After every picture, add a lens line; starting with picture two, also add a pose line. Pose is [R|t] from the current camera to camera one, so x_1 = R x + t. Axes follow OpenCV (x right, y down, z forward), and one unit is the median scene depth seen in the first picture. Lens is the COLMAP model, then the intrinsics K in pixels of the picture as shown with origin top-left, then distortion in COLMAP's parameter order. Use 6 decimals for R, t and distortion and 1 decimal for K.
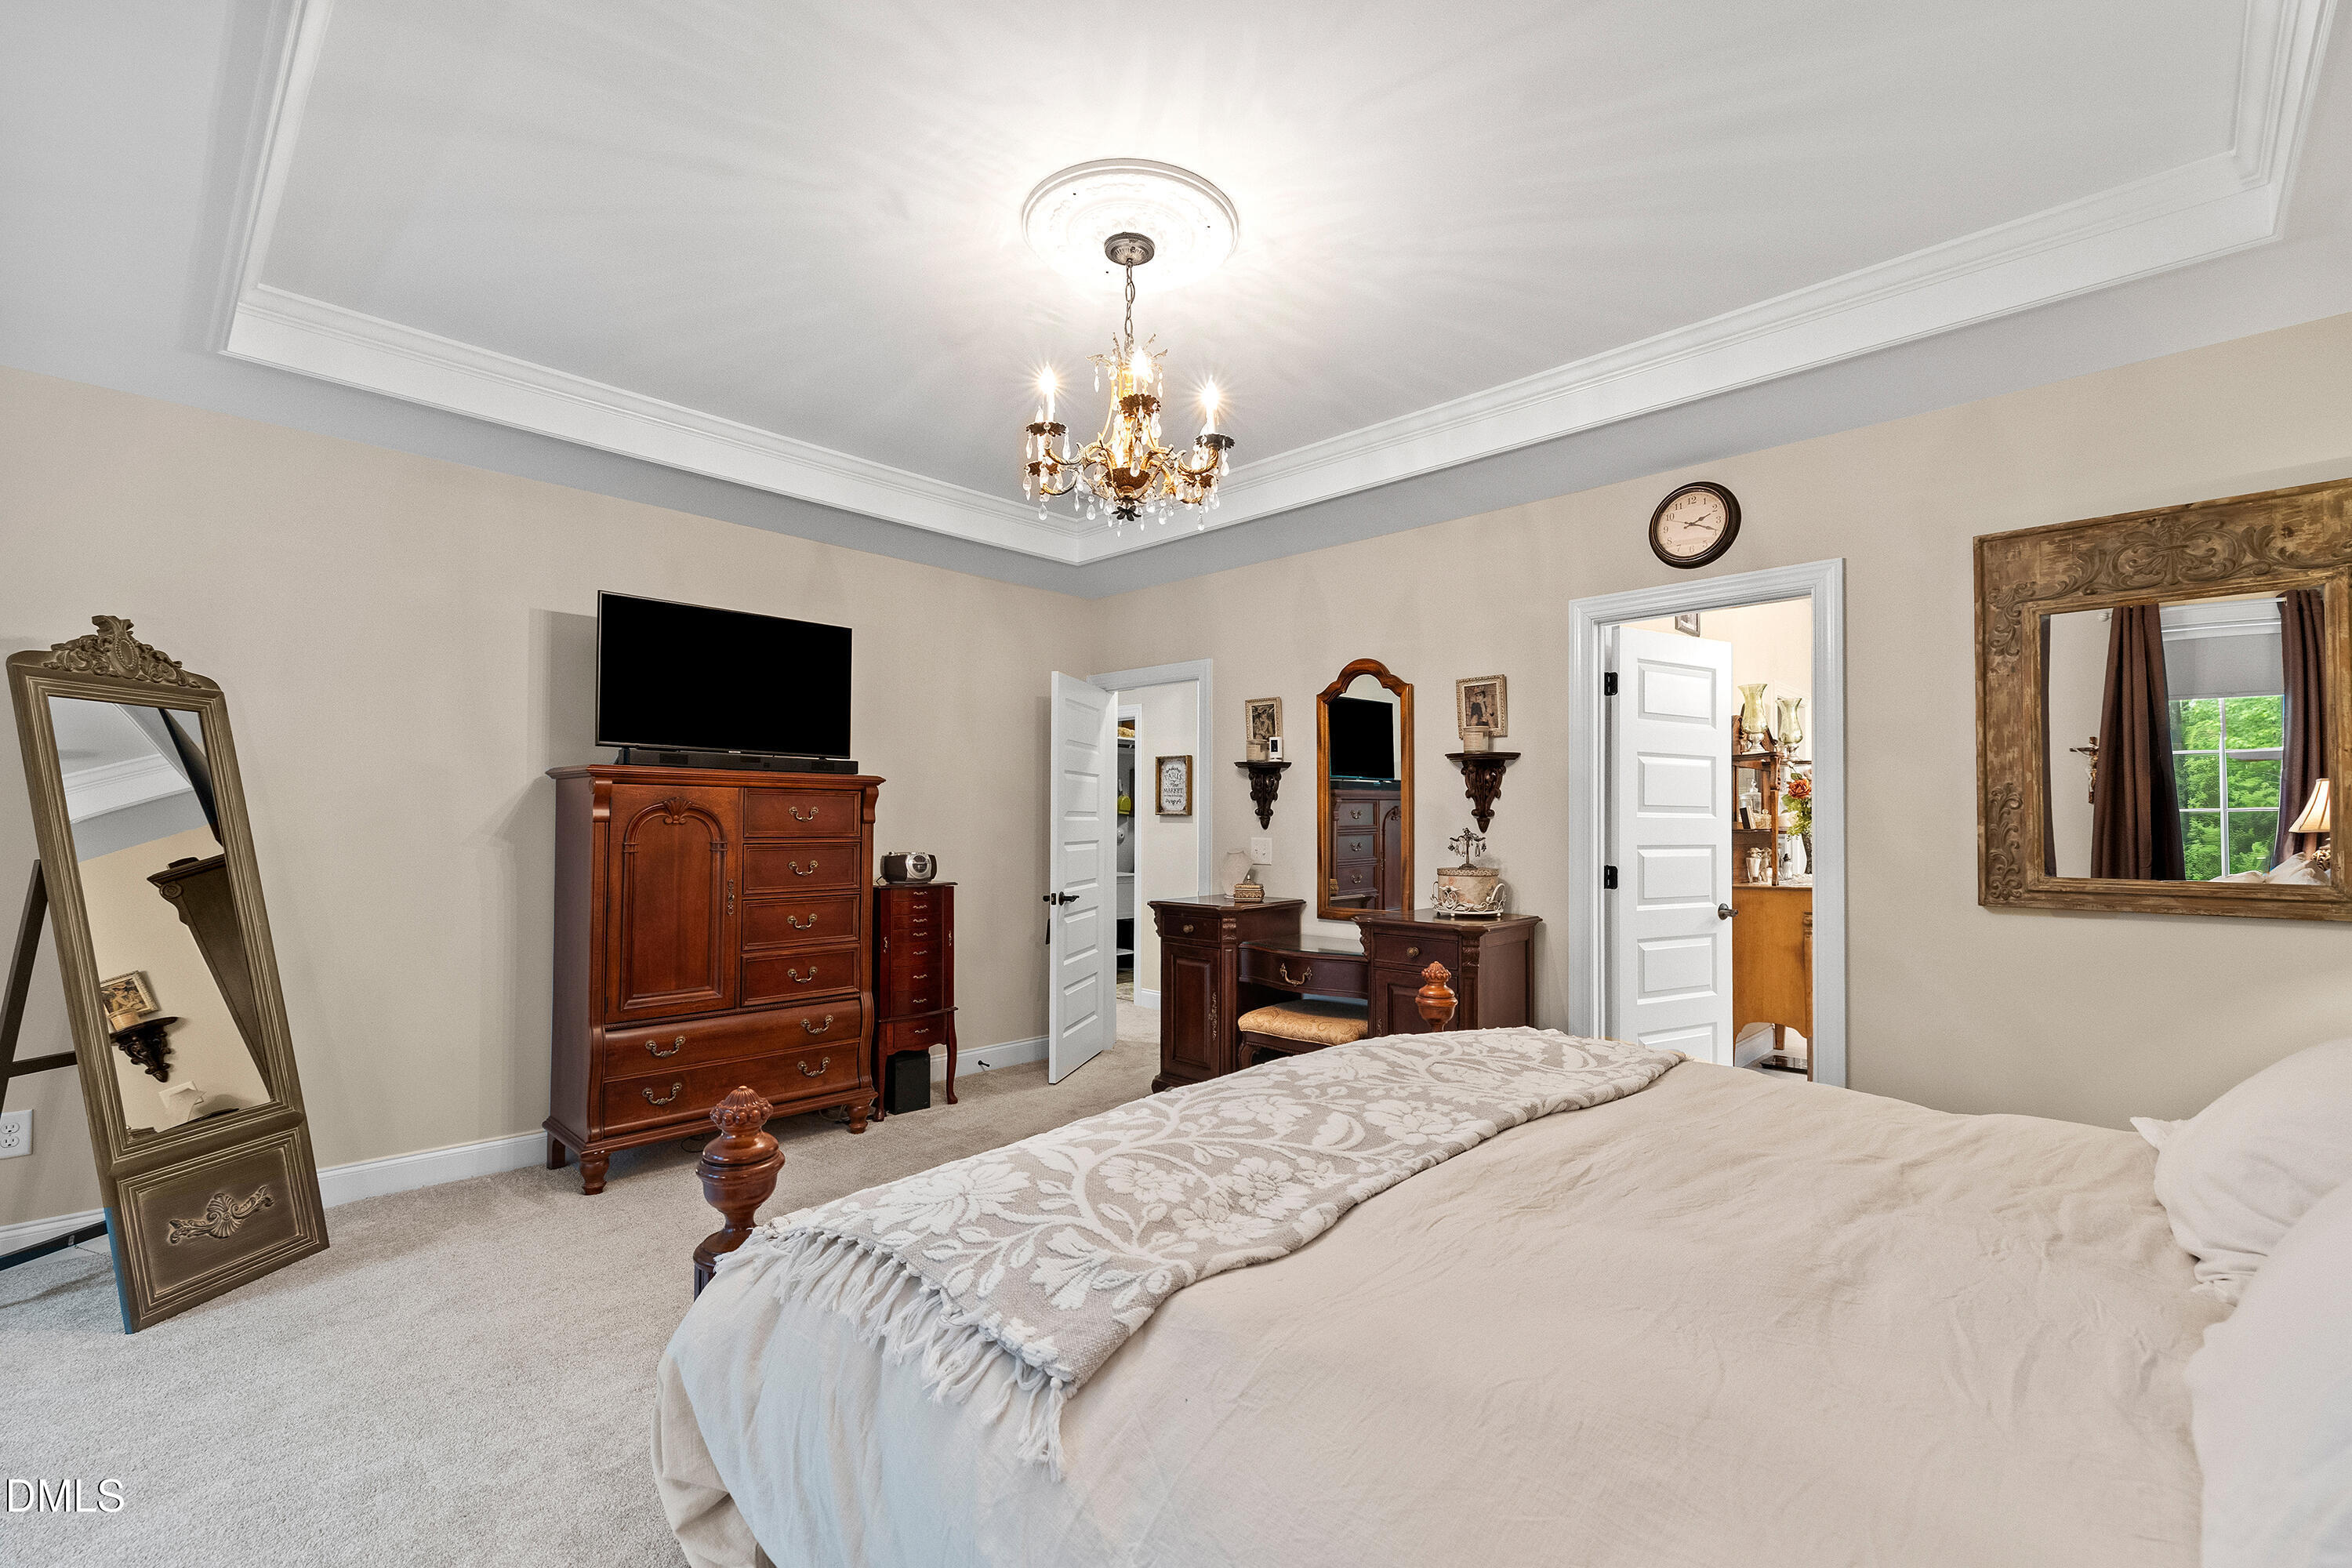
lens RADIAL K [[1007.0, 0, 1191.1], [0, 1007.0, 800.9], [0, 0, 1]] dist [0.002321, 0.000634]
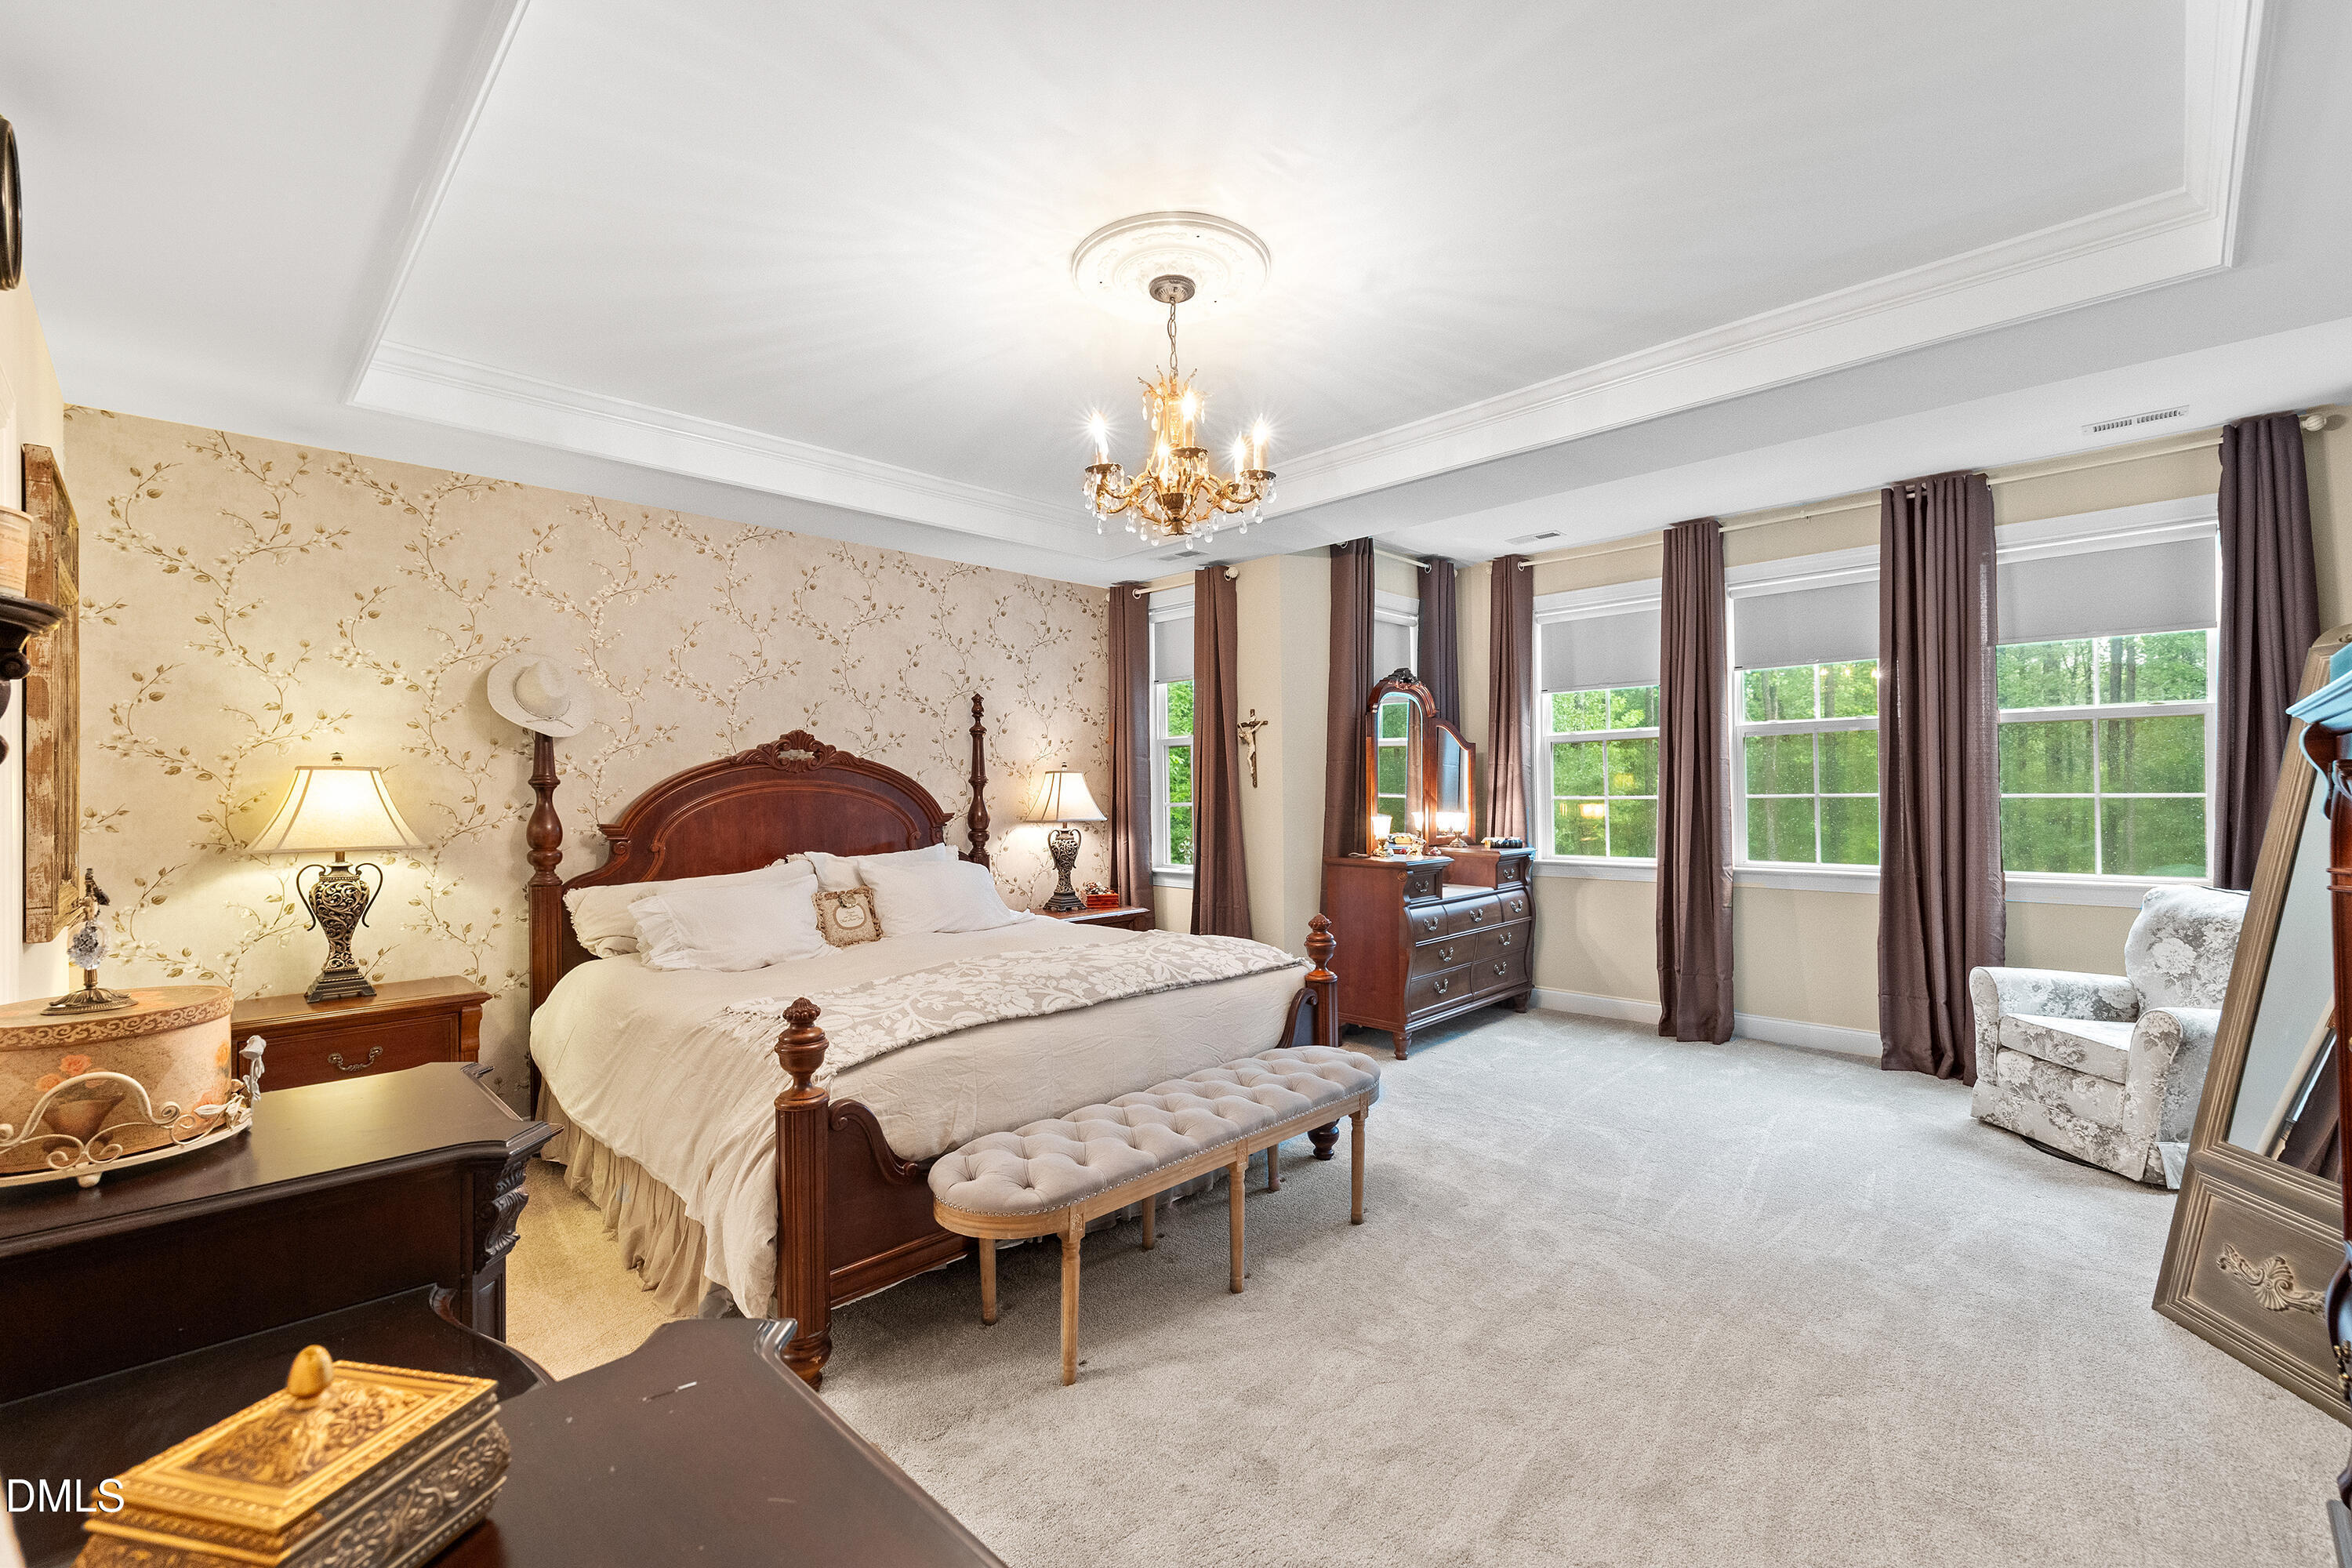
lens RADIAL K [[990.3, 0, 1176.0], [0, 990.3, 784.0], [0, 0, 1]] dist [-0.000833, 0.000167]
pose [[-0.999723, 0.008497, 0.021936, -0.056123], [0.007790, 0.999454, -0.032104, 0.013167], [-0.022197, -0.031924, -0.999244, 1.385630]]
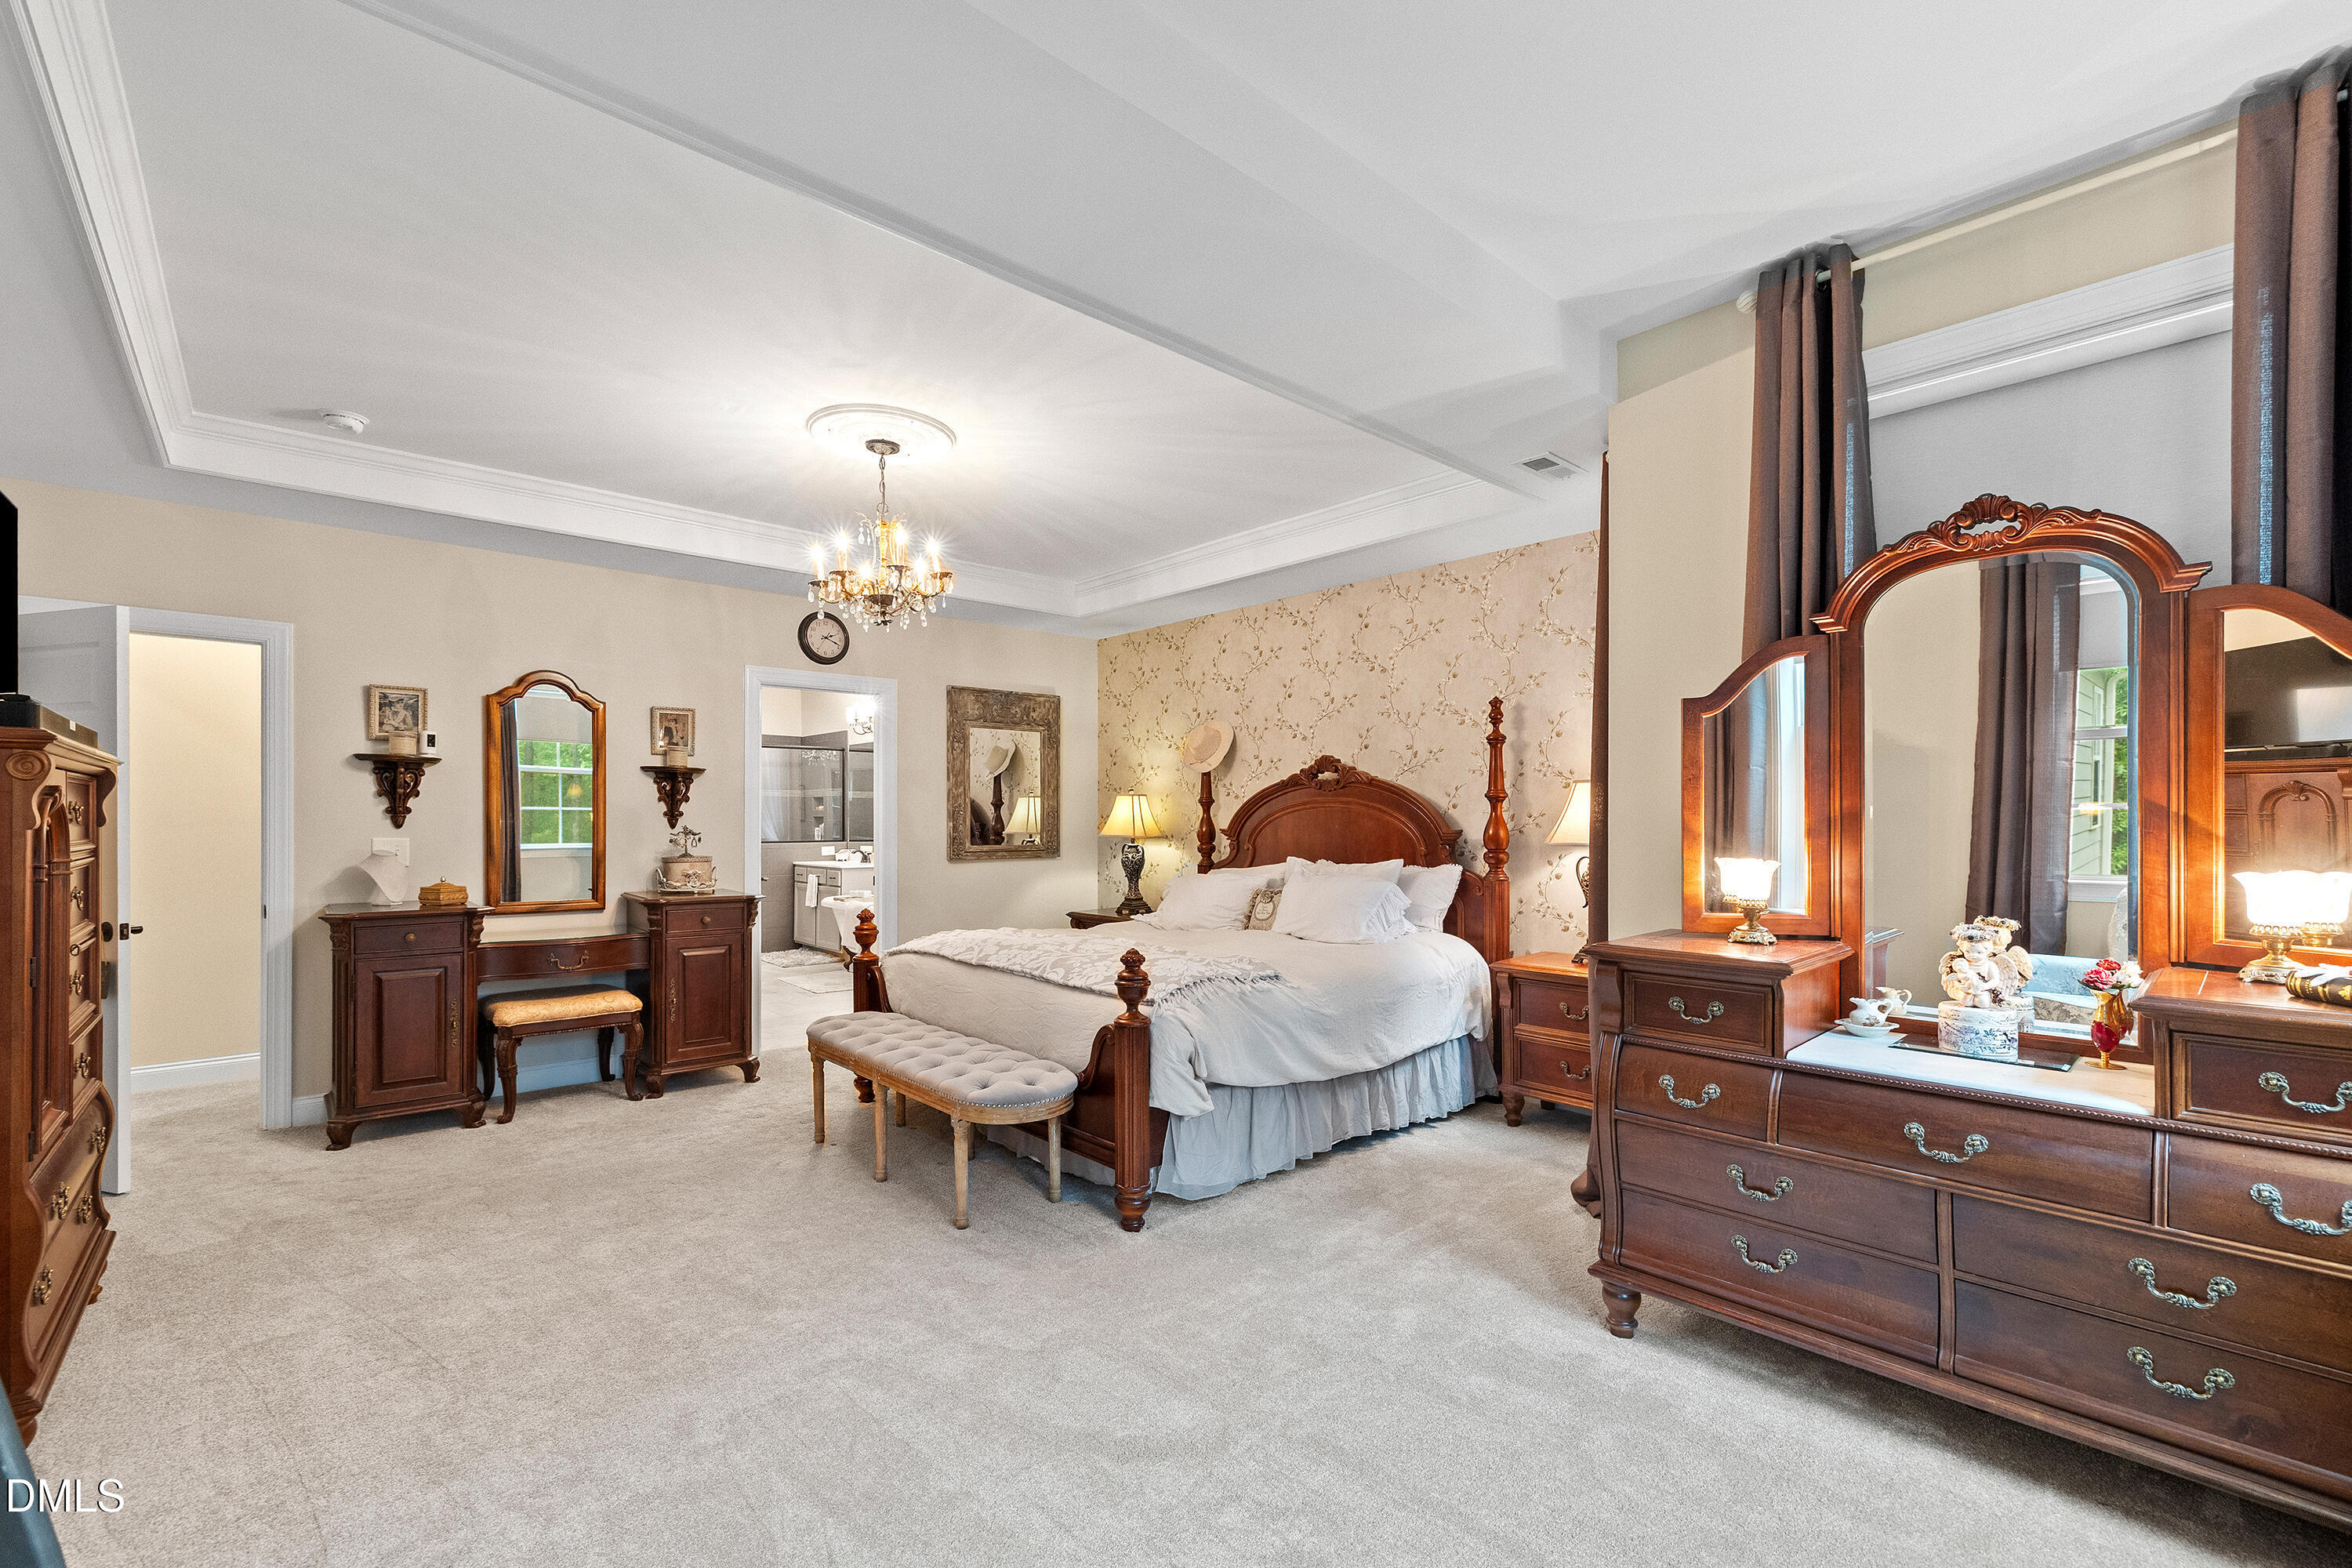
lens RADIAL K [[998.2, 0, 1169.5], [0, 998.2, 802.0], [0, 0, 1]] dist [0.000175, 0.000633]
pose [[0.091332, 0.012254, 0.995745, -1.025658], [-0.025567, 0.999624, -0.009957, -0.007112], [-0.995492, -0.024549, 0.091611, 0.284264]]
